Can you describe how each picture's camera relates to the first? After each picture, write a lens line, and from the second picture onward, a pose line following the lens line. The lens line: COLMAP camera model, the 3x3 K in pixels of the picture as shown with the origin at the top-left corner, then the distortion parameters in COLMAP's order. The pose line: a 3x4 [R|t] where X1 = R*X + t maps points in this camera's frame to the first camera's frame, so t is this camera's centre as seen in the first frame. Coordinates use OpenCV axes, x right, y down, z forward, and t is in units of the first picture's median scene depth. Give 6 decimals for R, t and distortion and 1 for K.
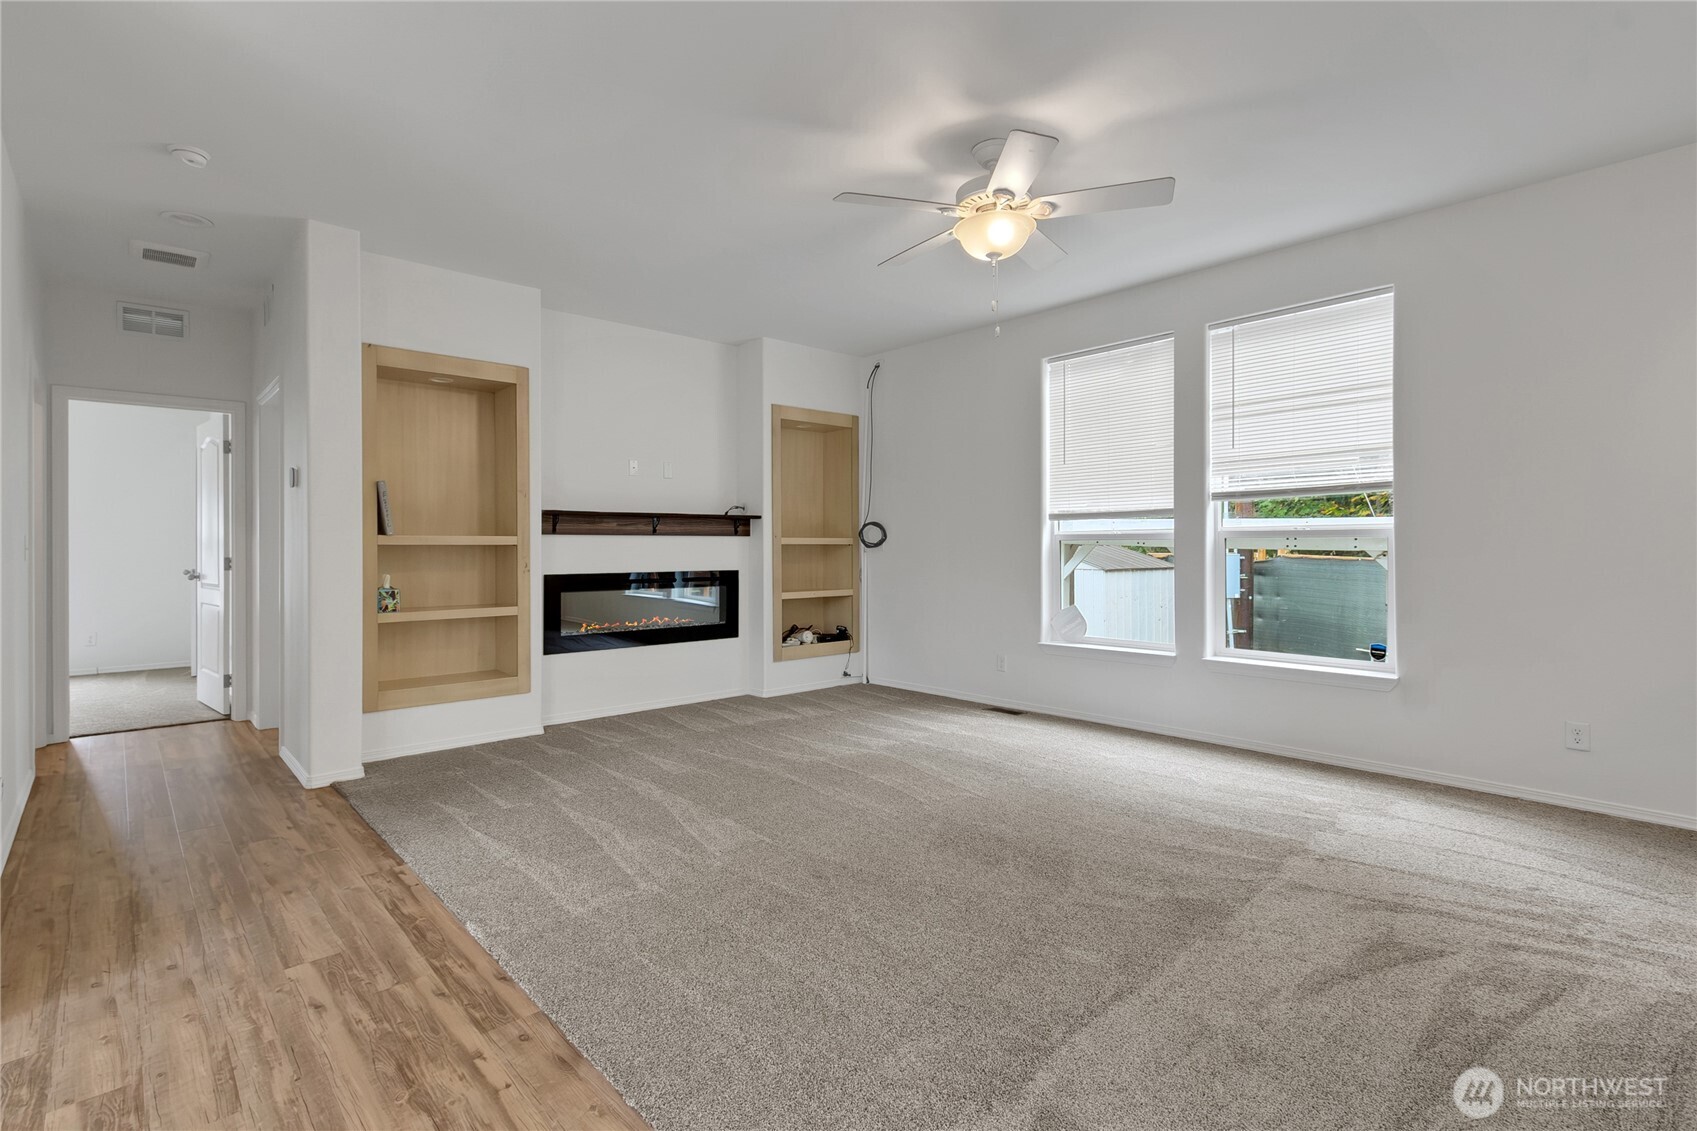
lens RADIAL K [[800.6, 0, 843.4], [0, 800.6, 545.5], [0, 0, 1]] dist [0.002971, -0.000278]
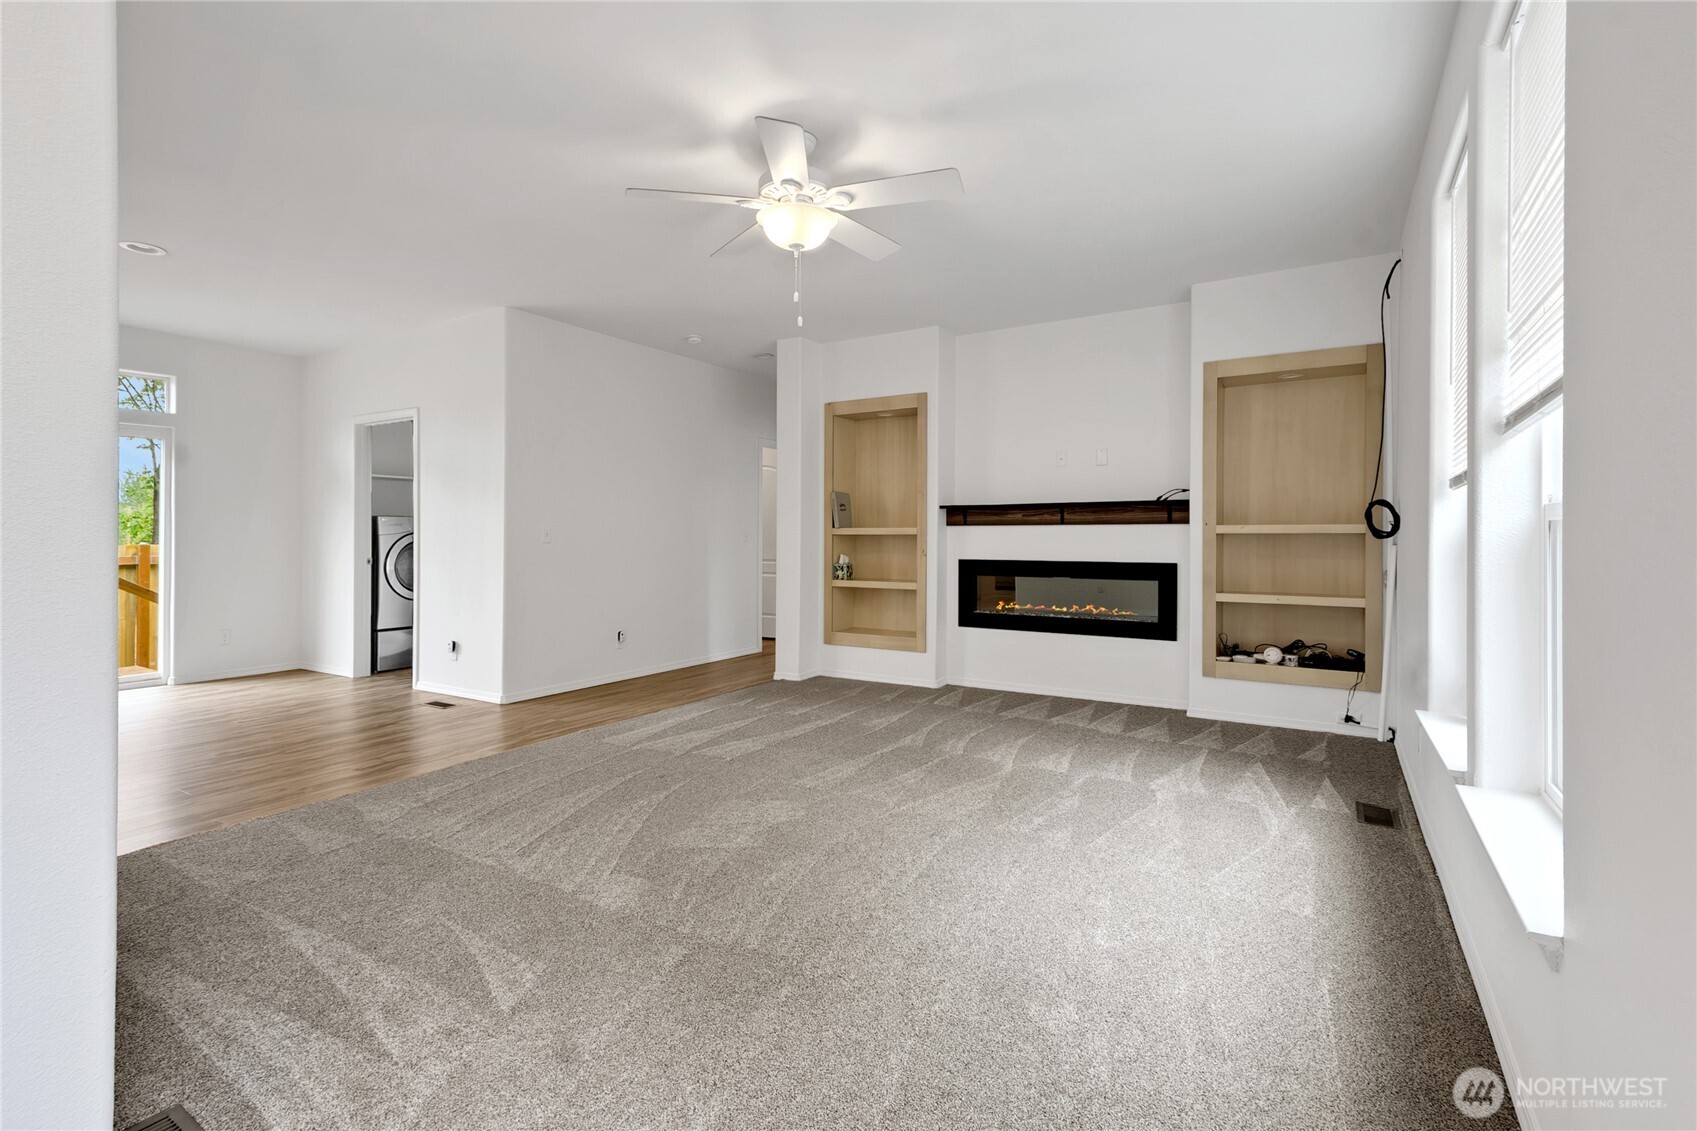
lens RADIAL K [[805.9, 0, 811.2], [0, 805.9, 534.6], [0, 0, 1]] dist [0.001876, -0.000063]
pose [[0.252505, 0.001227, -0.967595, 0.970311], [0.001373, 0.999998, 0.001626, -0.003338], [0.967595, -0.001739, 0.252502, 0.635175]]
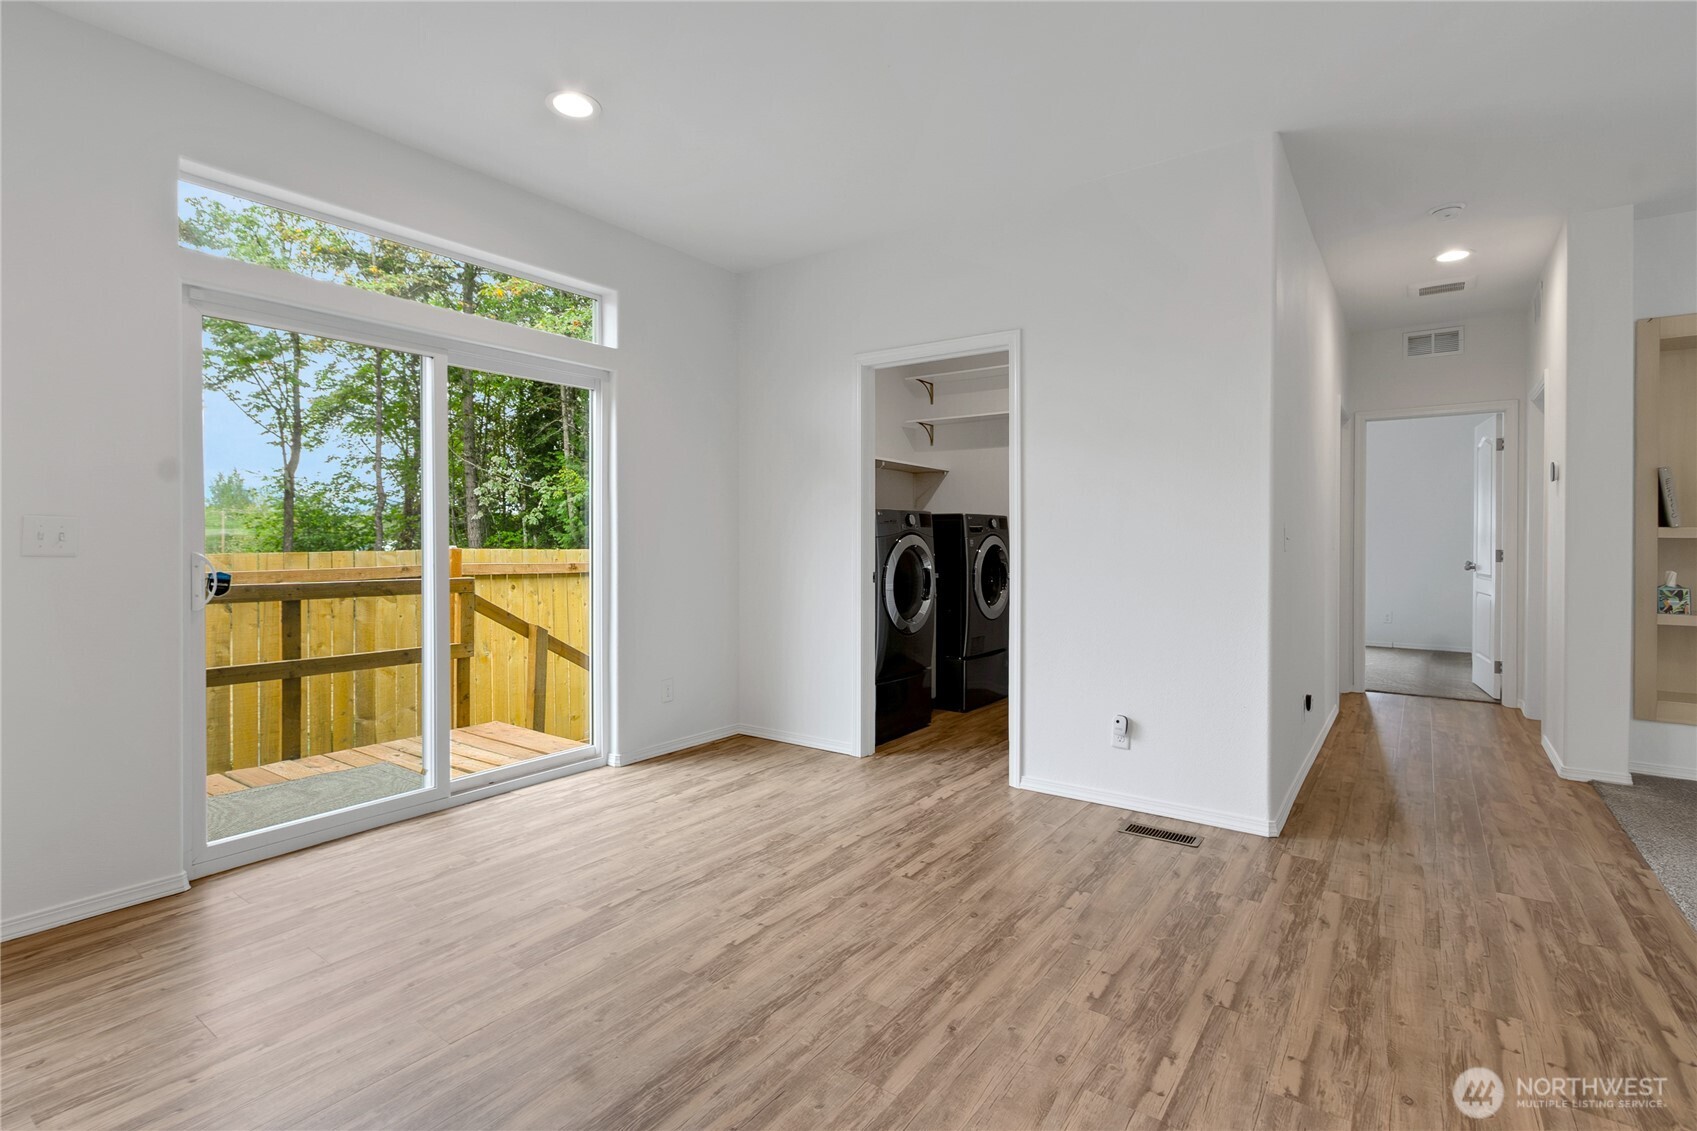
lens RADIAL K [[821.4, 0, 785.5], [0, 821.4, 546.6], [0, 0, 1]] dist [0.004024, -0.000364]
pose [[0.171467, 0.011566, -0.985122, 0.185617], [-0.001340, 0.999933, 0.011506, -0.000809], [0.985189, -0.000652, 0.171471, -0.145733]]
